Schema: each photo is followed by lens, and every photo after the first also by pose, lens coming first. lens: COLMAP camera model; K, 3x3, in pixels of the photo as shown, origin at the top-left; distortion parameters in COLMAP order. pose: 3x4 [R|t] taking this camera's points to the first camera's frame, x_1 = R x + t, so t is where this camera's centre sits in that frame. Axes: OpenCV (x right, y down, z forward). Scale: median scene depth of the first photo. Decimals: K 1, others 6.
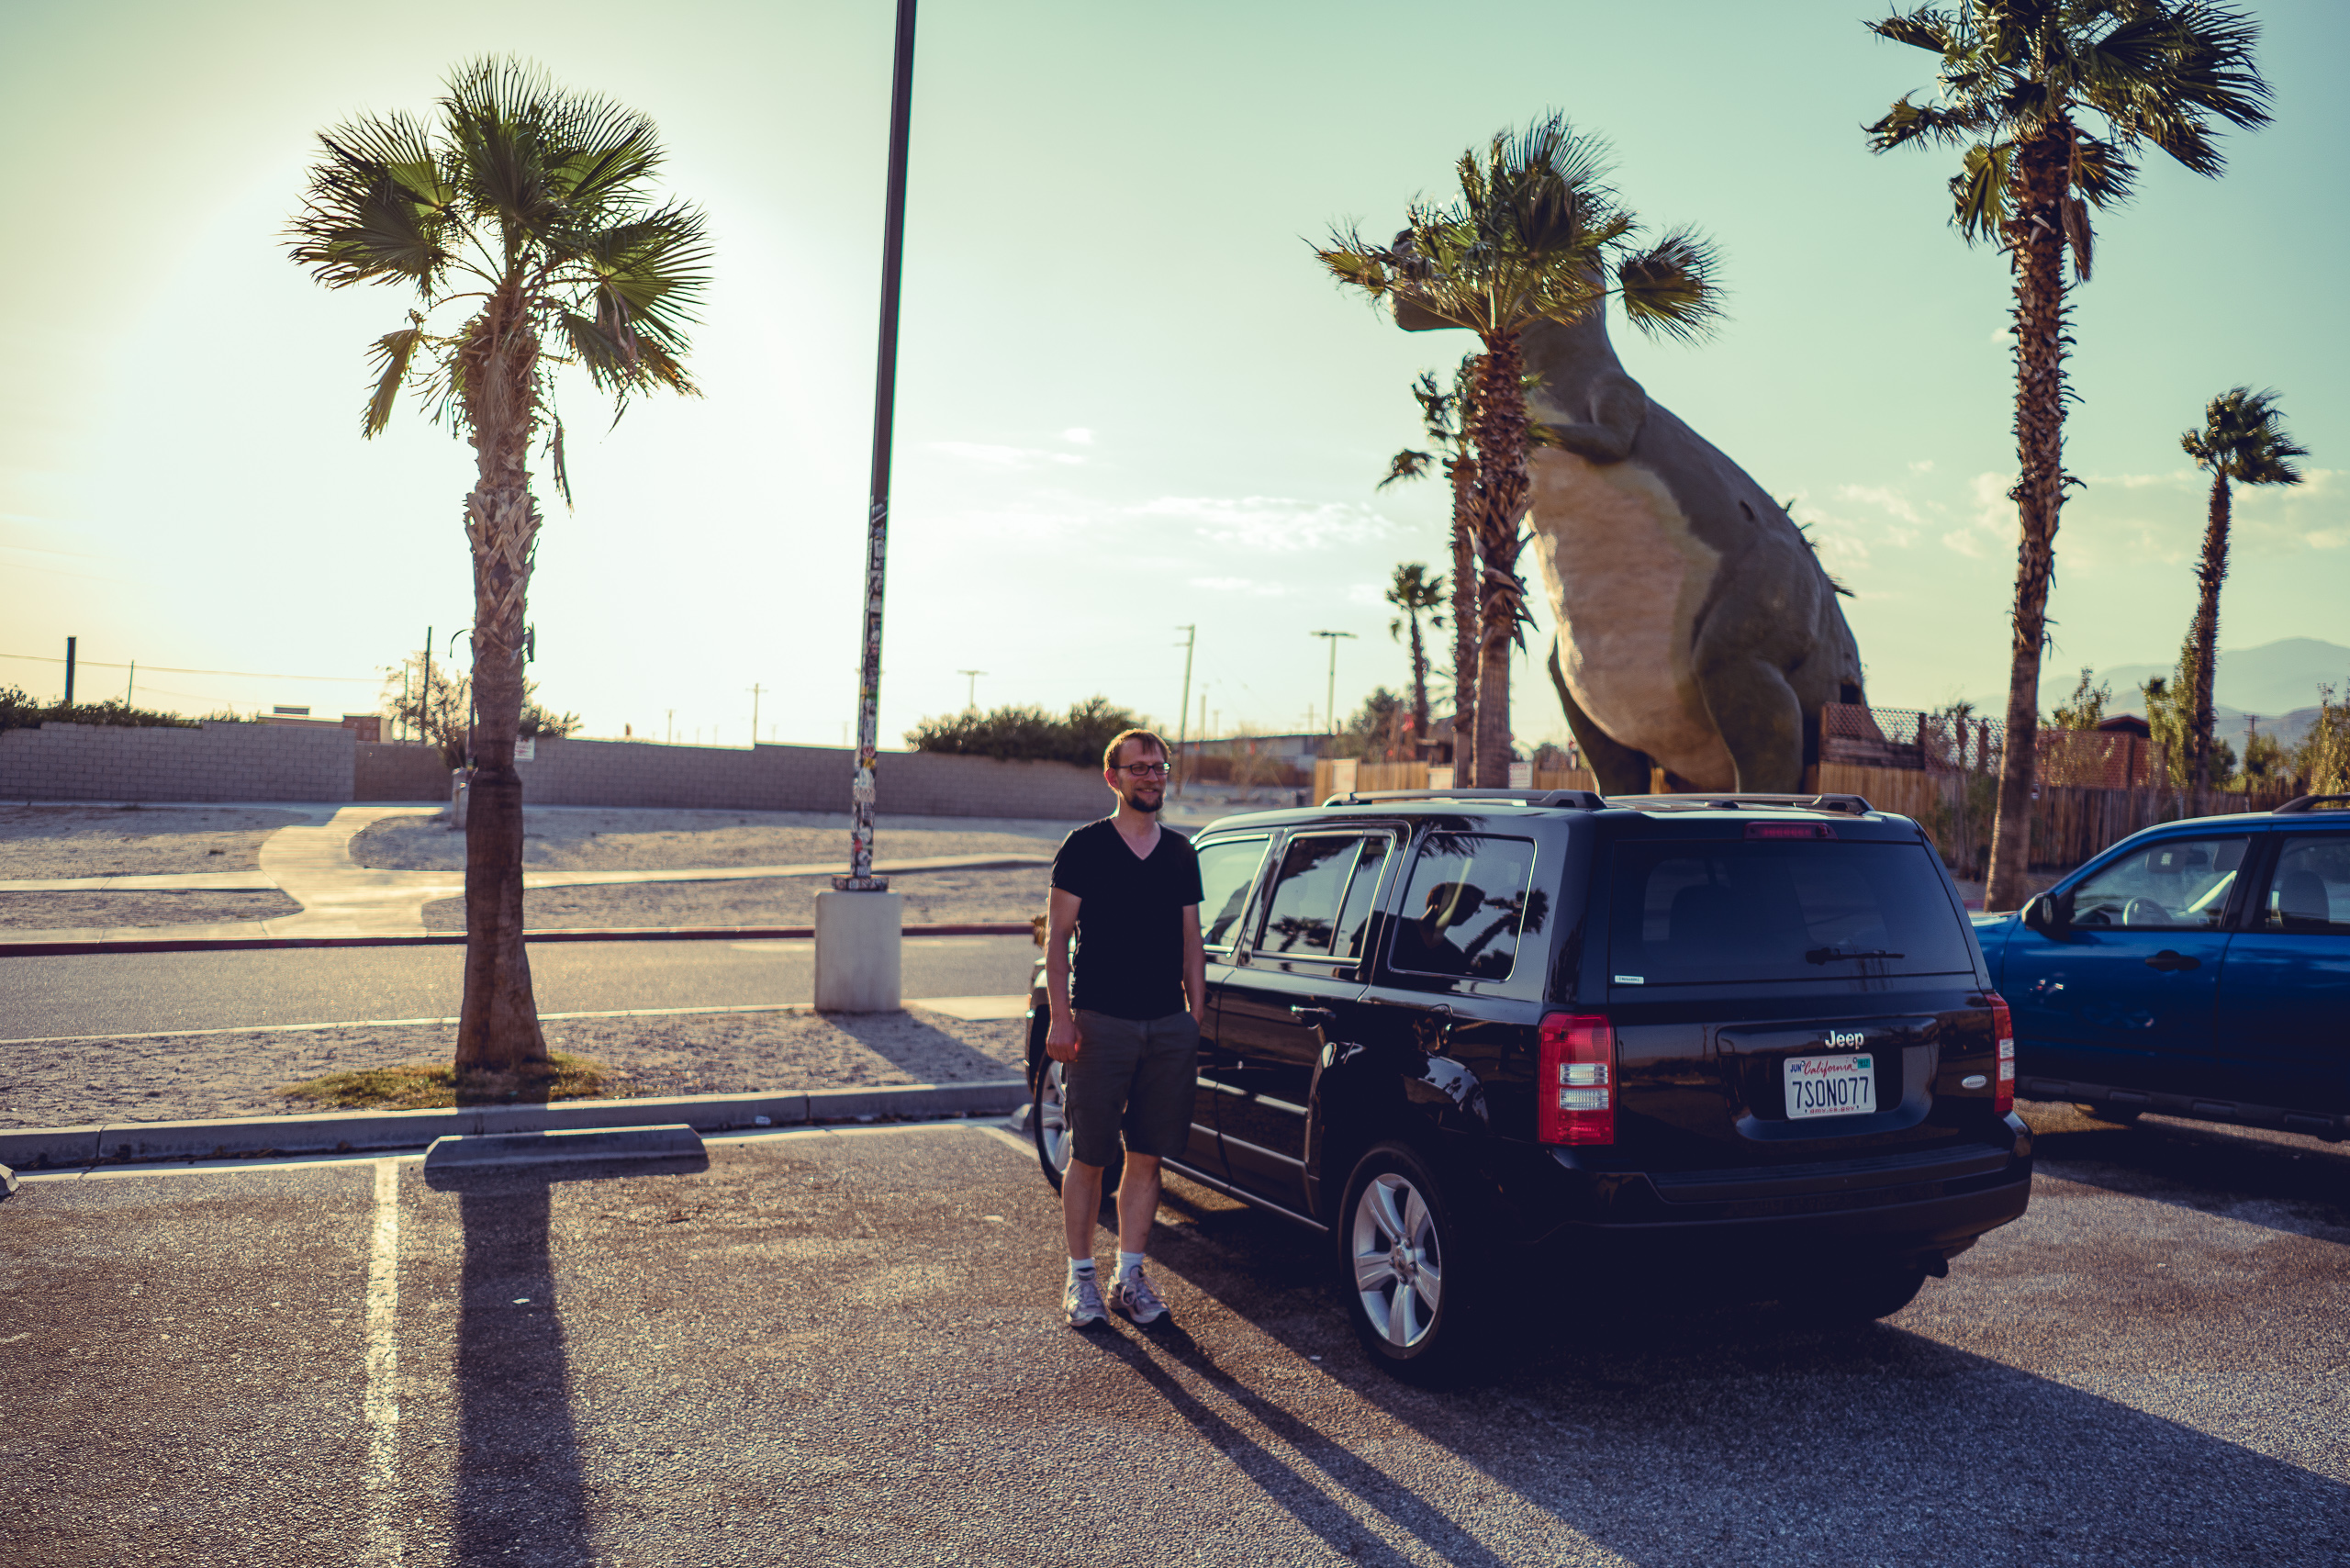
lens RADIAL K [[1782.2, 0, 1176.0], [0, 1782.2, 791.1], [0, 0, 1]] dist [-0.029926, -0.002058]
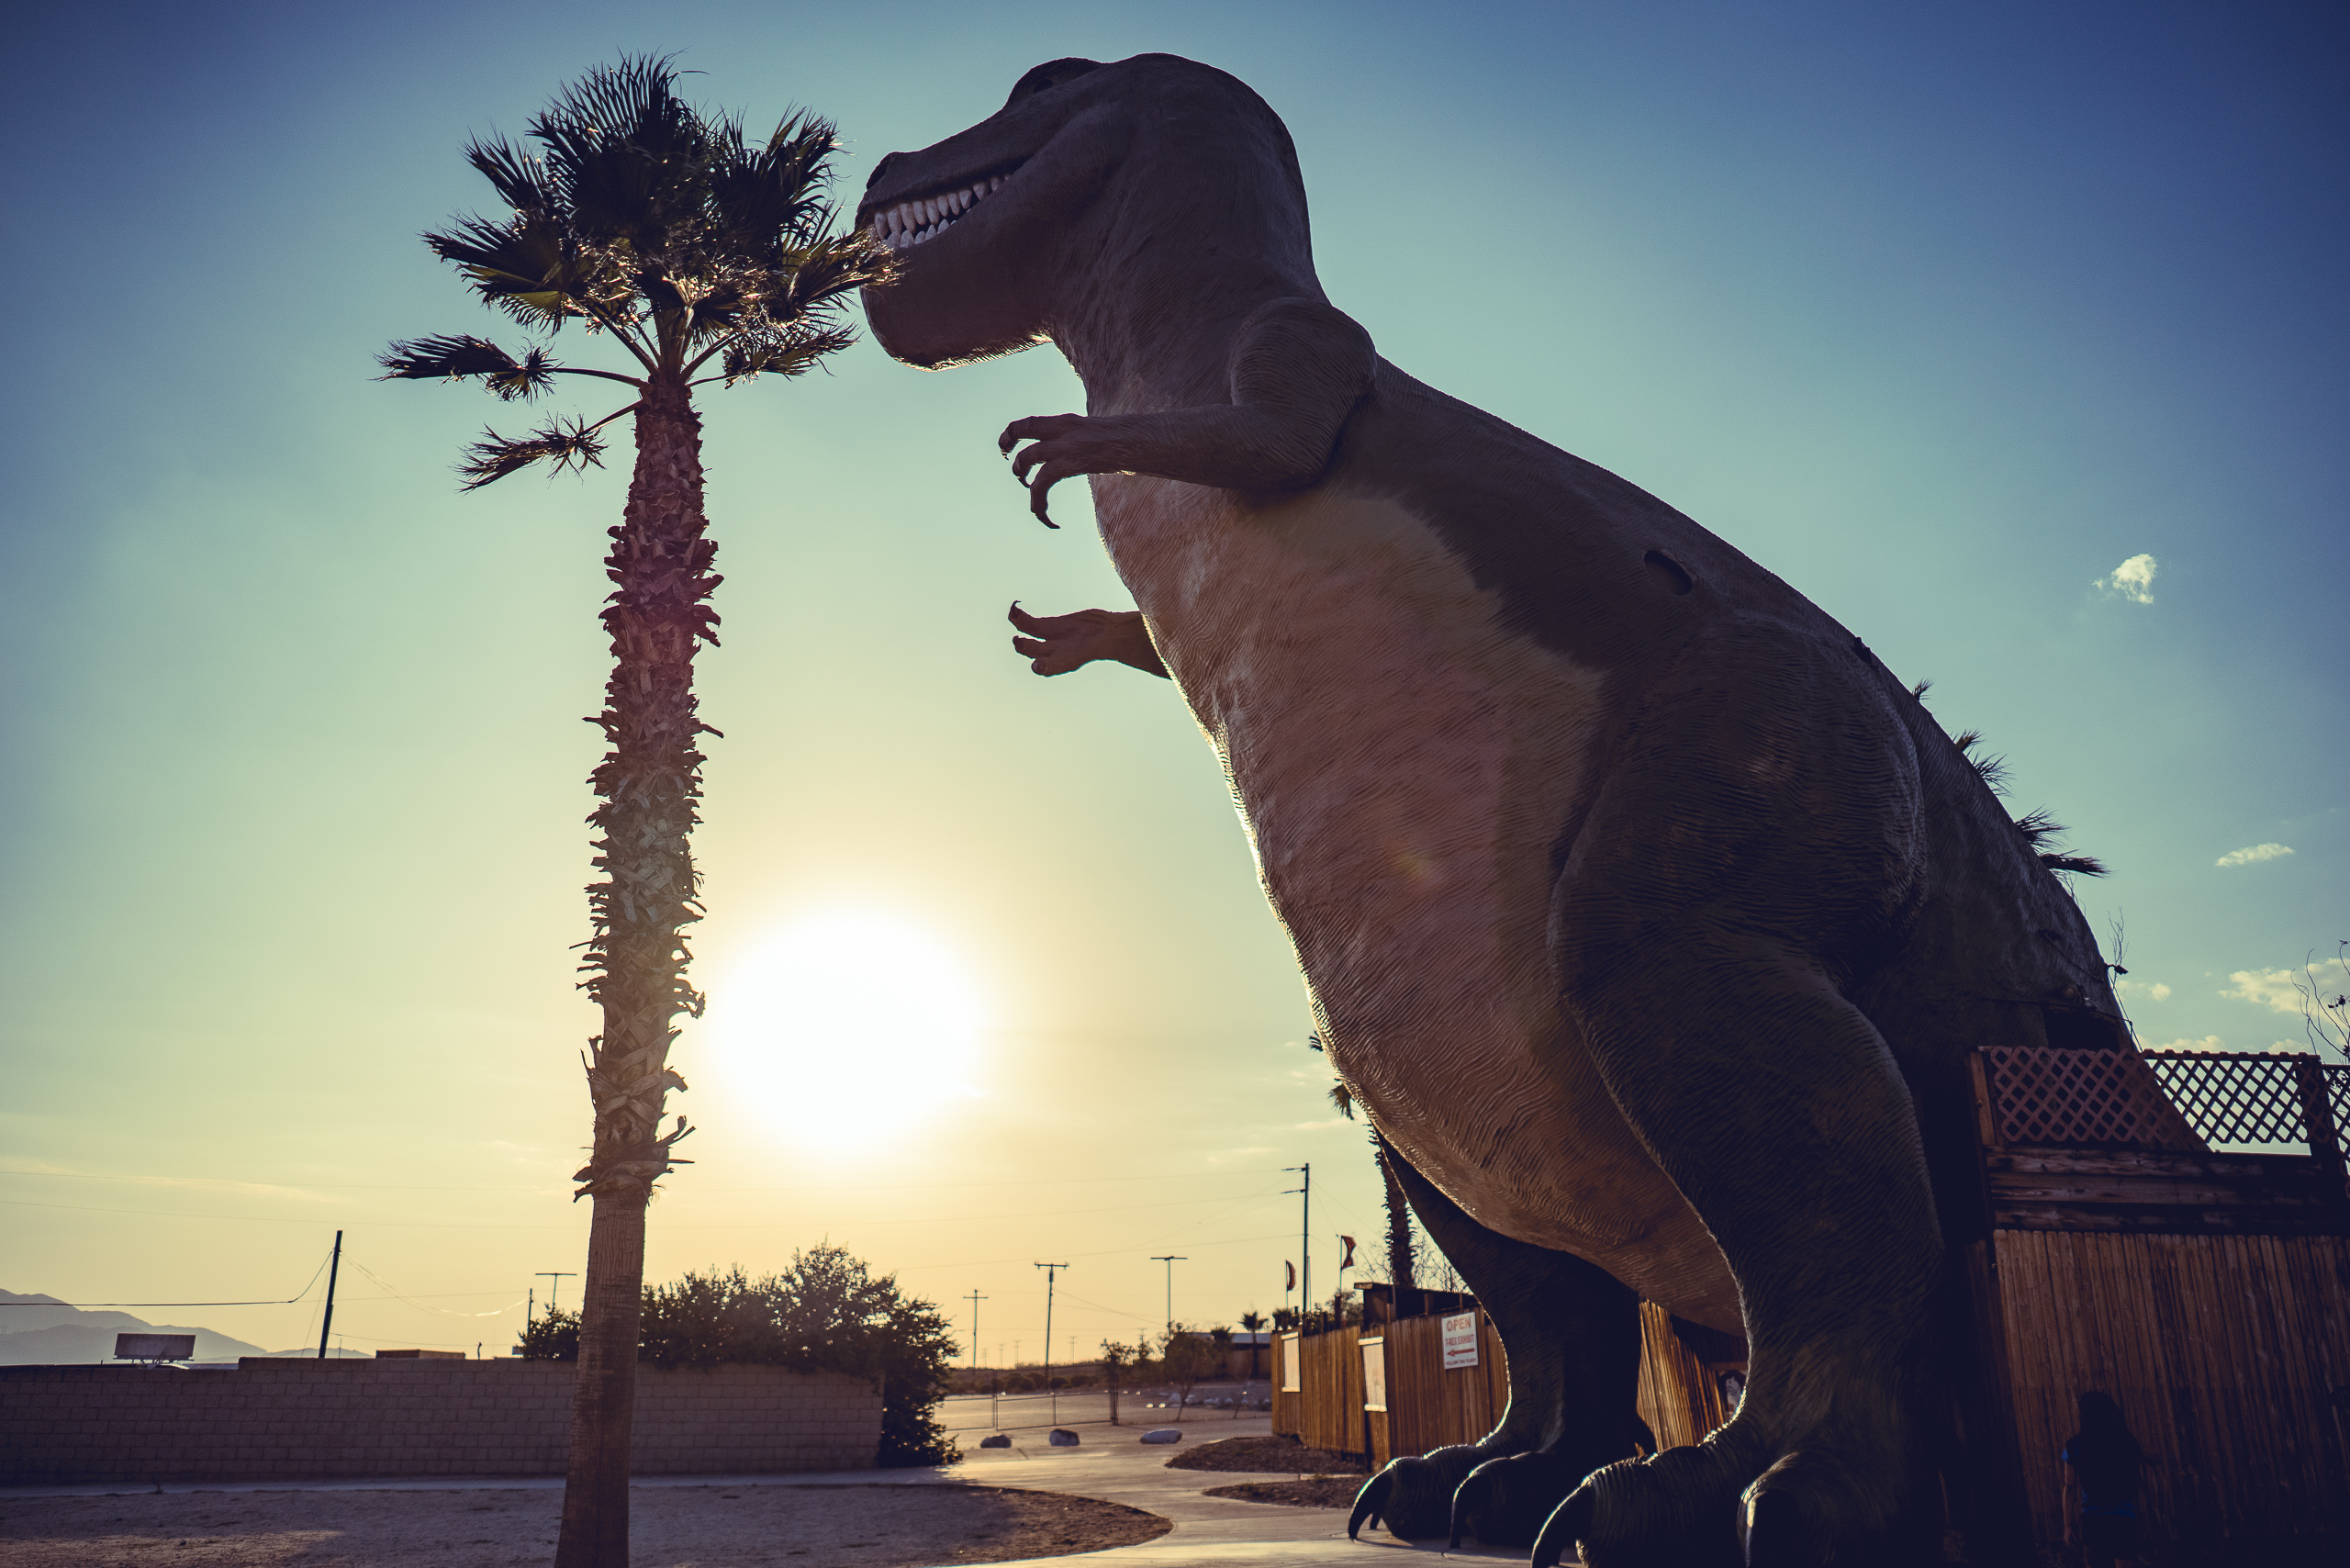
lens RADIAL K [[1782.2, 0, 1171.3], [0, 1782.2, 782.6], [0, 0, 1]] dist [-0.029926, -0.002058]
pose [[0.979693, -0.113822, -0.165062, 0.276235], [0.053821, 0.942322, -0.330353, 0.004867], [0.193143, 0.314761, 0.929312, 0.643484]]
